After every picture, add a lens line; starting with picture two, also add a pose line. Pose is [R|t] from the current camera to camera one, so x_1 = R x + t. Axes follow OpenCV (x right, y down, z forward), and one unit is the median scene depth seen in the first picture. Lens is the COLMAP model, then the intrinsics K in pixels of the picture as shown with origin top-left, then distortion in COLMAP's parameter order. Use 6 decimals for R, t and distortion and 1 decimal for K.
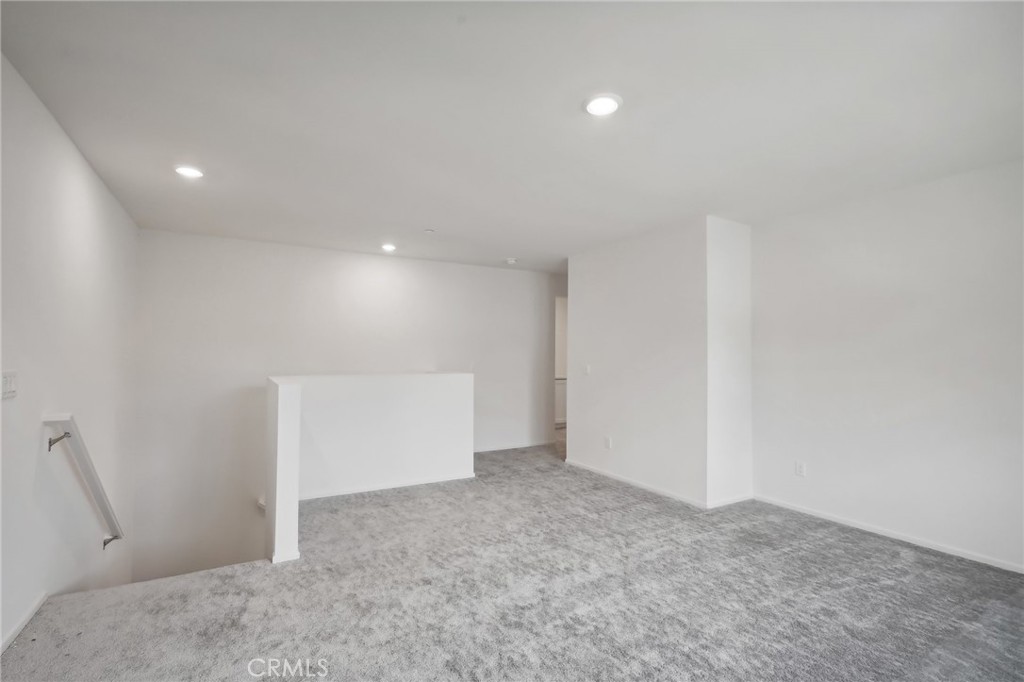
lens RADIAL K [[477.0, 0, 512.5], [0, 477.0, 346.3], [0, 0, 1]] dist [-0.001953, -0.000195]
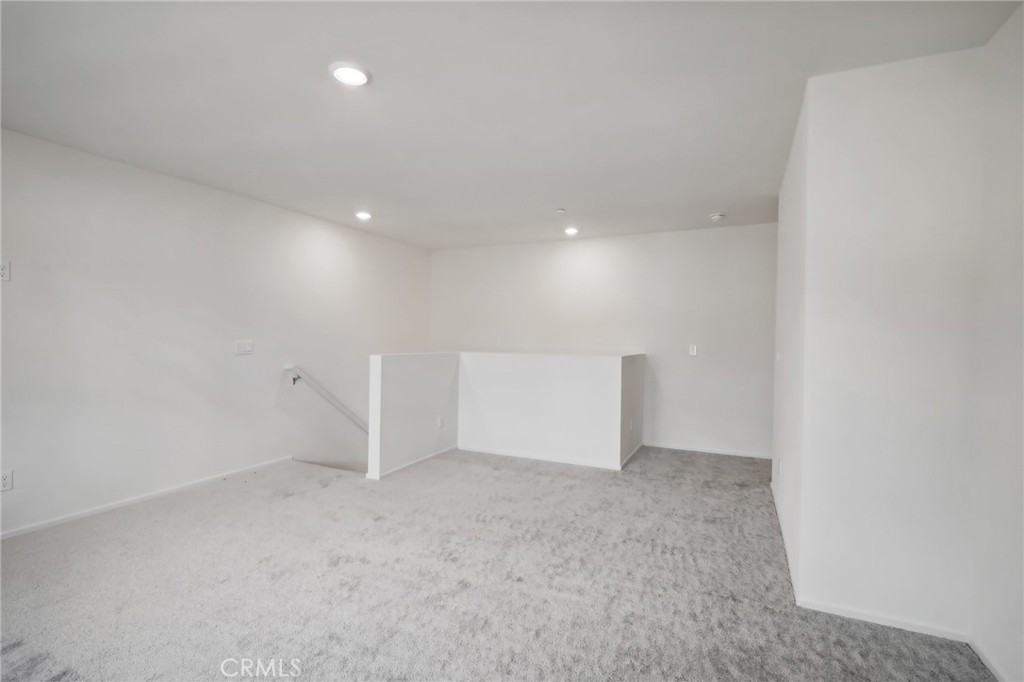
lens RADIAL K [[477.0, 0, 512.5], [0, 477.0, 346.3], [0, 0, 1]] dist [-0.001953, -0.000195]
pose [[0.567730, 0.022838, -0.822898, 0.691875], [0.008985, 0.999384, 0.033934, 0.007078], [0.823166, -0.026659, 0.567175, 0.408207]]
